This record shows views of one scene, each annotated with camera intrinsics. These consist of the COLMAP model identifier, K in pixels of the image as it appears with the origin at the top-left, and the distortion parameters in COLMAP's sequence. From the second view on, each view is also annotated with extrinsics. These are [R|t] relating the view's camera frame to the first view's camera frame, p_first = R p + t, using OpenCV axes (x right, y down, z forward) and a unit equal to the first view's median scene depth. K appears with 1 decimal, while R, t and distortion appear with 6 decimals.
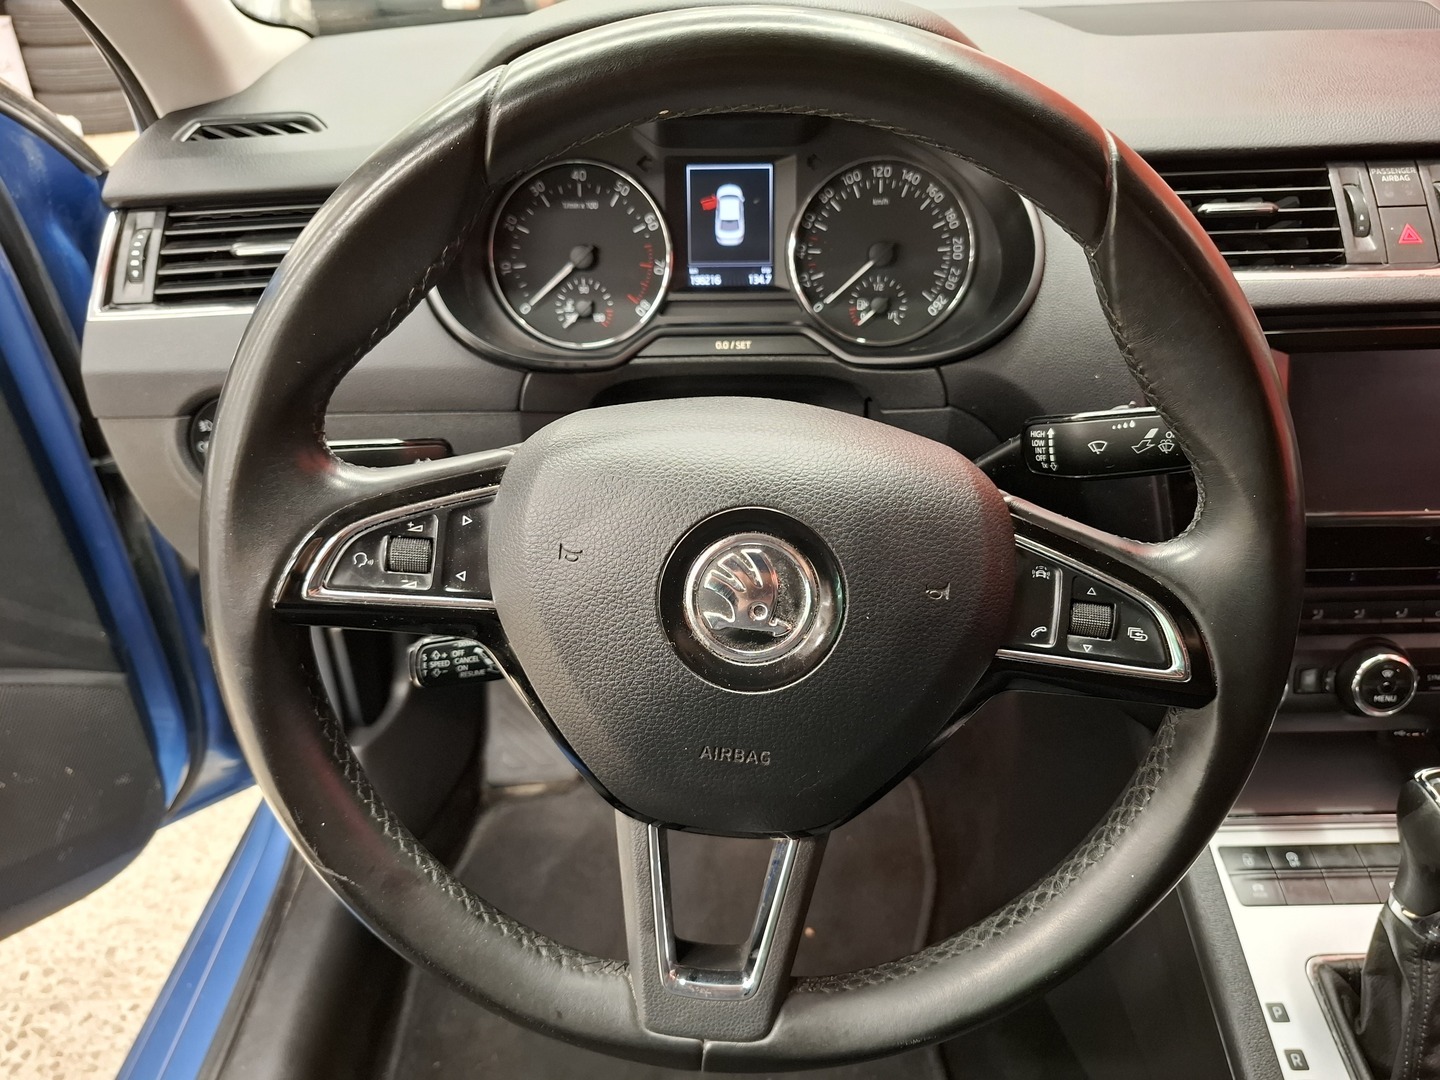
lens RADIAL K [[1012.6, 0, 704.9], [0, 1012.6, 551.6], [0, 0, 1]] dist [0.043273, -0.040848]
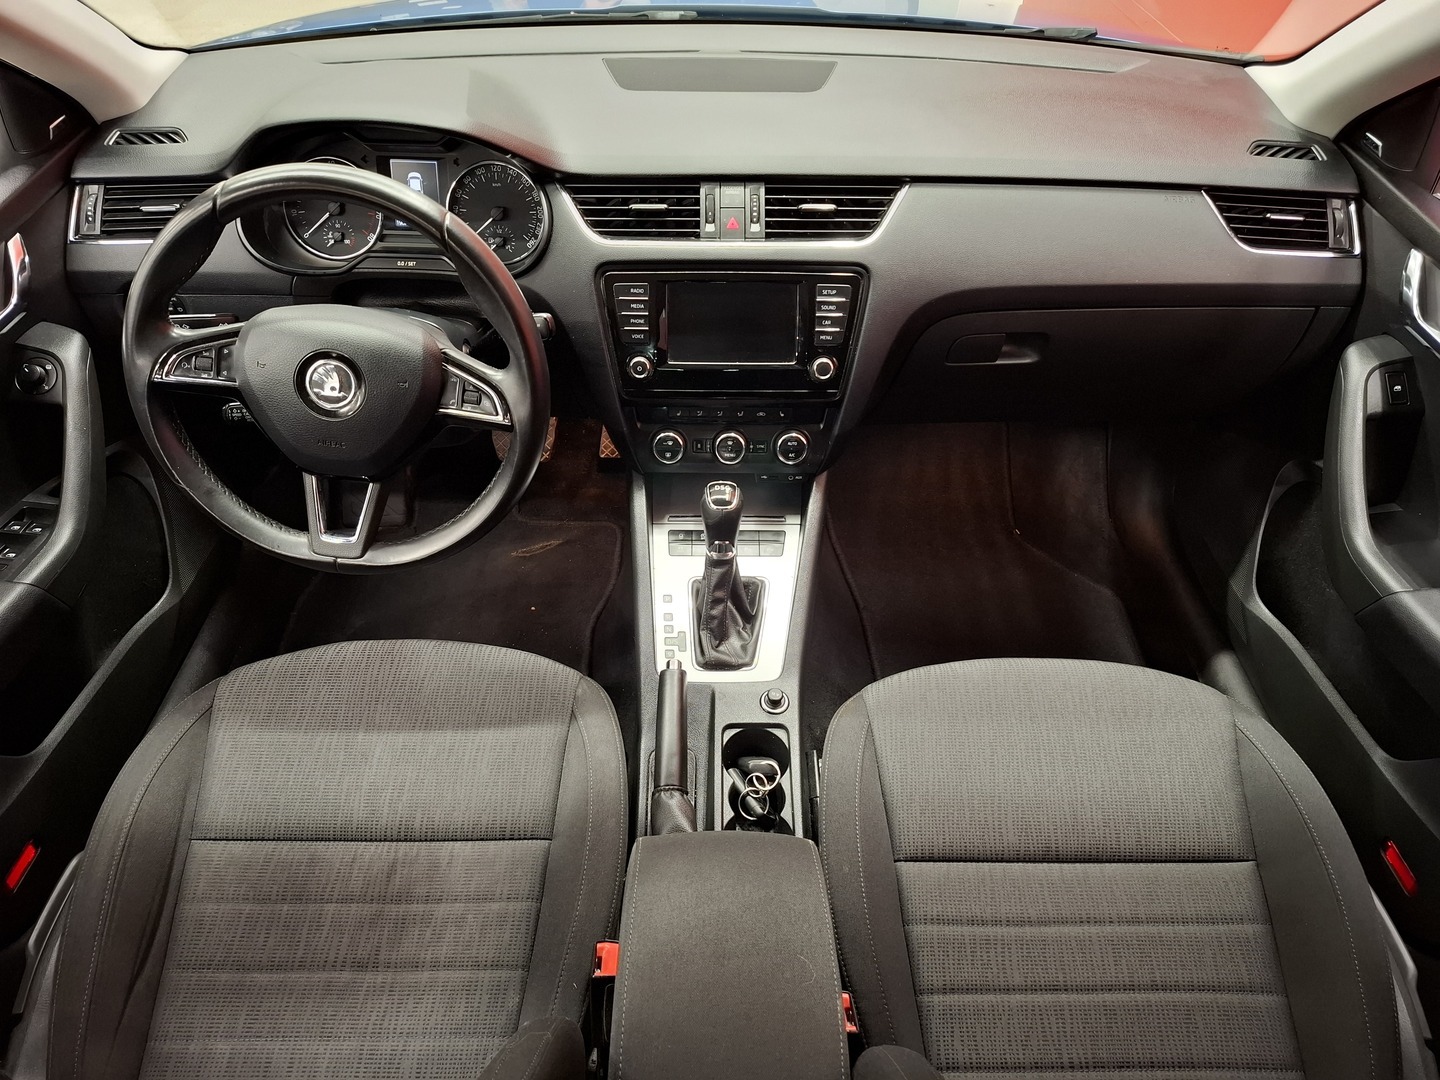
lens RADIAL K [[1012.6, 0, 729.9], [0, 1012.6, 540.5], [0, 0, 1]] dist [0.043273, -0.040848]
pose [[0.999159, 0.025064, 0.032446, 0.592011], [-0.029576, 0.988689, 0.147038, 0.015751], [-0.028394, -0.147874, 0.988599, -1.019088]]
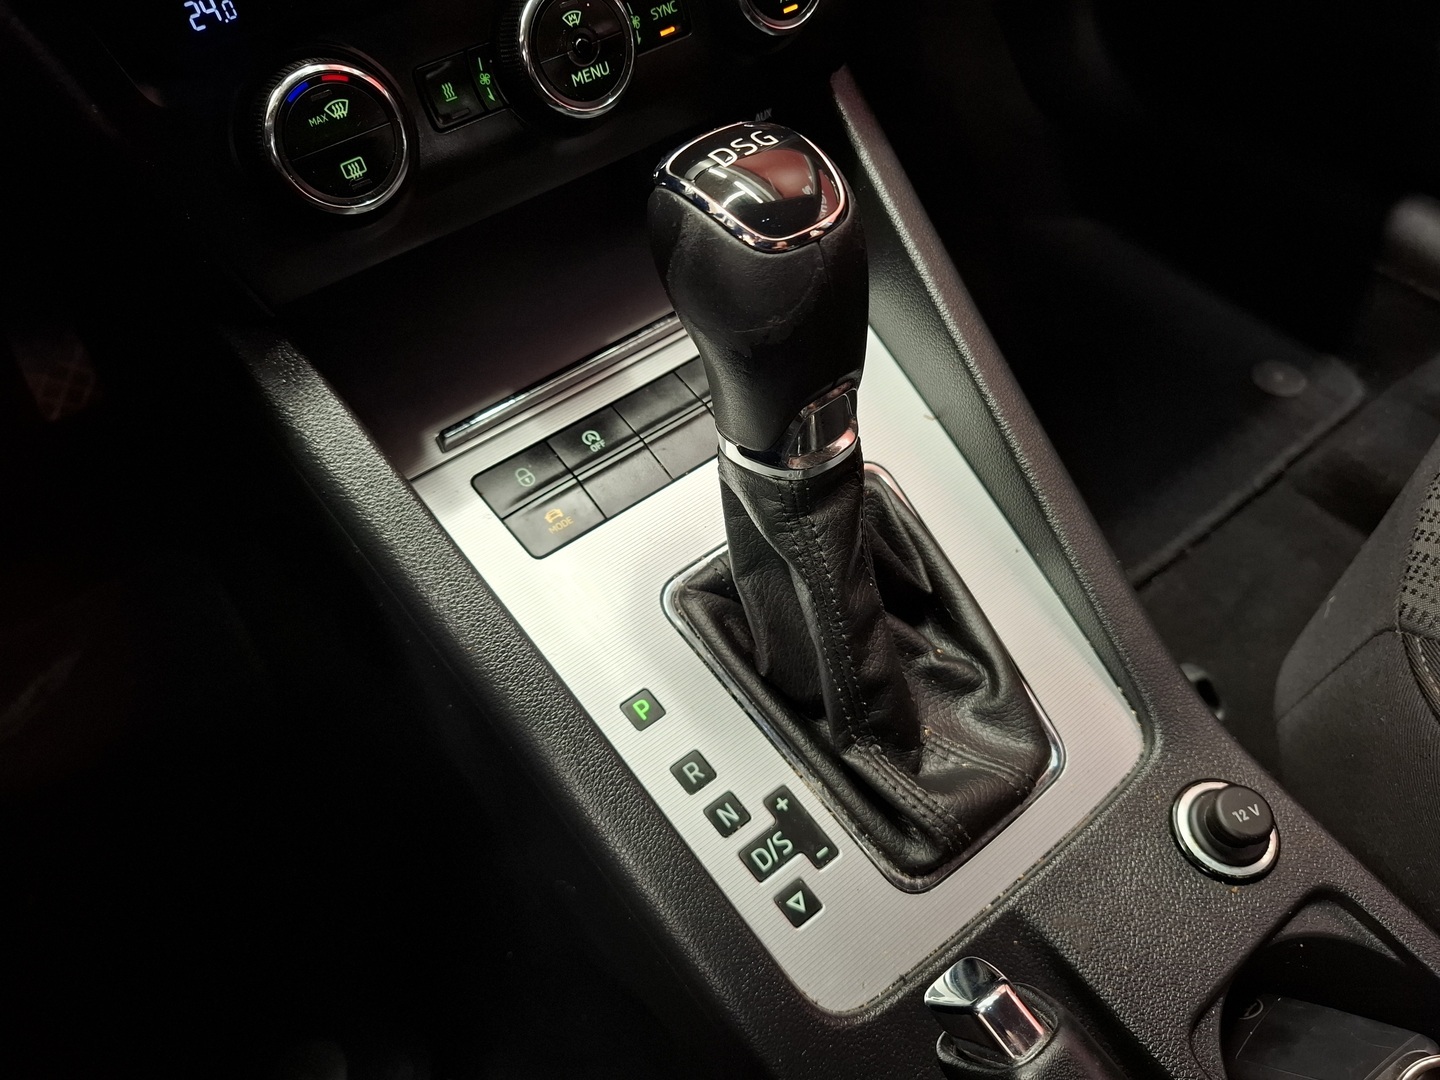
lens RADIAL K [[1012.6, 0, 715.2], [0, 1012.6, 530.1], [0, 0, 1]] dist [0.043273, -0.040848]
pose [[0.788497, -0.471708, 0.394670, 0.405531], [0.349639, 0.871709, 0.343332, 0.185252], [-0.505990, -0.132724, 0.852267, 0.509437]]
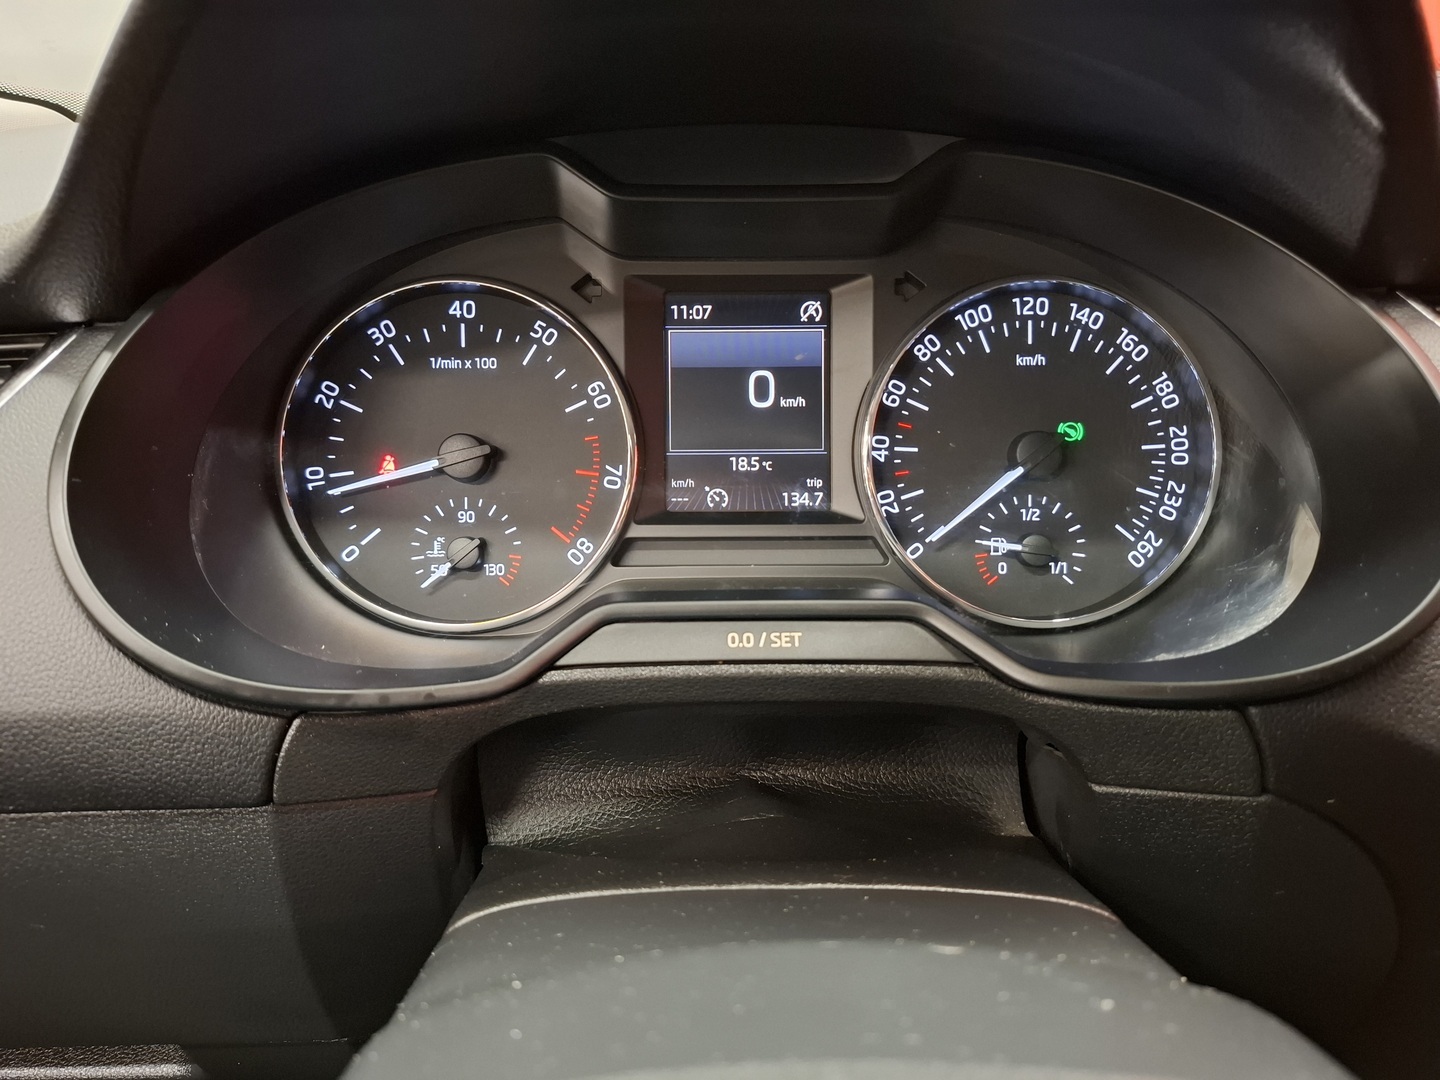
lens RADIAL K [[1012.6, 0, 715.5], [0, 1012.6, 535.5], [0, 0, 1]] dist [0.043273, -0.040848]
pose [[0.999544, 0.002251, 0.030120, -0.007920], [0.003757, 0.980206, -0.197943, -0.156760], [-0.029969, 0.197966, 0.979751, 0.527278]]
